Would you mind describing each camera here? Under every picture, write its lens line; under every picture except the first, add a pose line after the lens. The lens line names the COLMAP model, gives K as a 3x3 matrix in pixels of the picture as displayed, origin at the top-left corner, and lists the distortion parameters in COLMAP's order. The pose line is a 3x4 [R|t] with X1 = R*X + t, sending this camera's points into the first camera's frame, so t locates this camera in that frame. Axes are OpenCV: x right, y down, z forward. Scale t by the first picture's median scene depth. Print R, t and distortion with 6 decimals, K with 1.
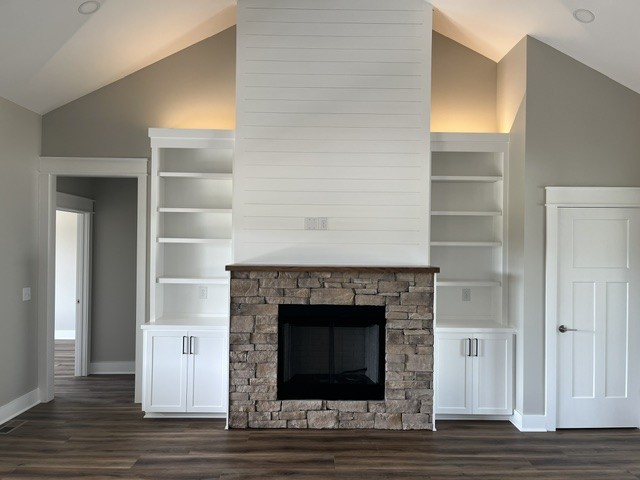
lens RADIAL K [[484.3, 0, 317.7], [0, 484.3, 243.2], [0, 0, 1]] dist [0.016878, -0.004345]
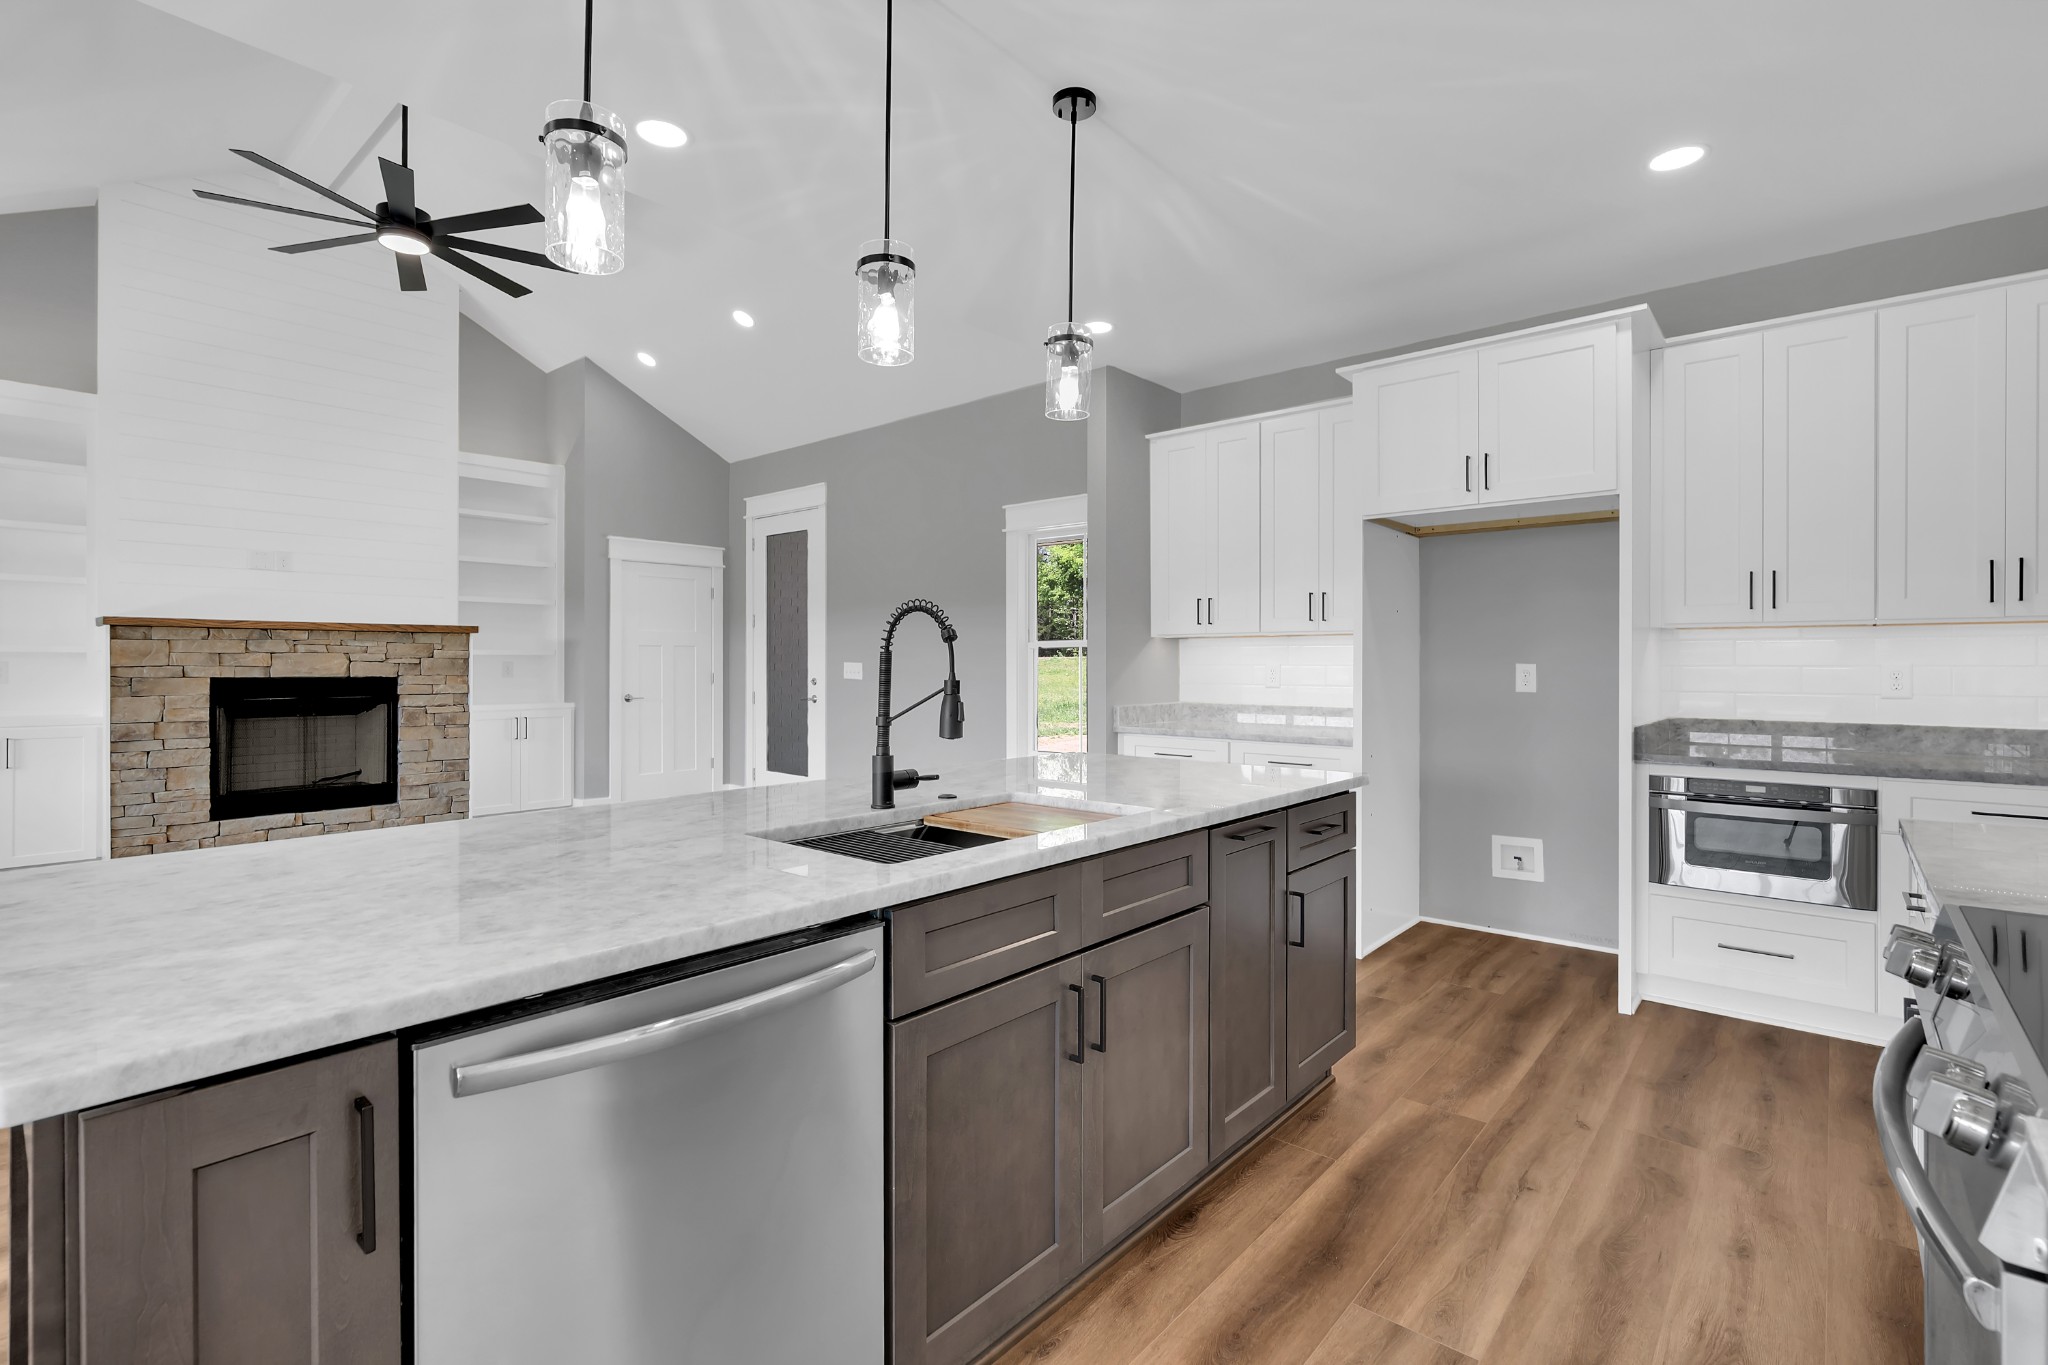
lens RADIAL K [[943.6, 0, 1019.3], [0, 943.6, 678.9], [0, 0, 1]] dist [0.000330, 0.002509]
pose [[0.671433, -0.018764, 0.740827, -0.296975], [-0.013697, 0.999194, 0.037722, 0.063681], [-0.740938, -0.035475, 0.670635, -0.691987]]
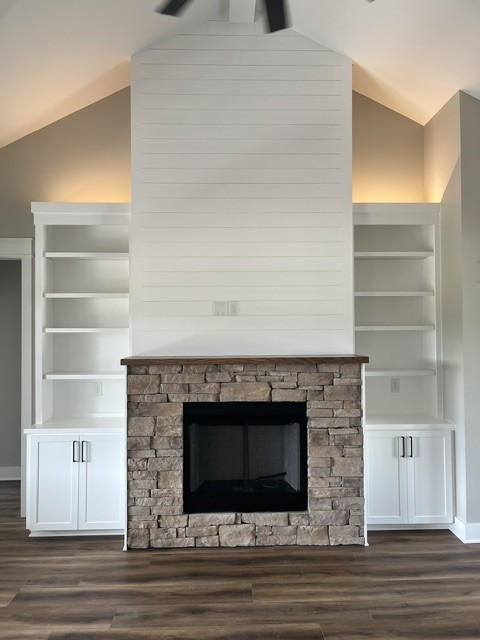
lens RADIAL K [[484.3, 0, 236.8], [0, 484.3, 321.4], [0, 0, 1]] dist [0.016878, -0.004345]
pose [[0.999625, -0.017675, 0.020902, -0.000890], [0.017946, 0.999756, -0.012858, -0.005615], [-0.020669, 0.013228, 0.999699, 0.132011]]
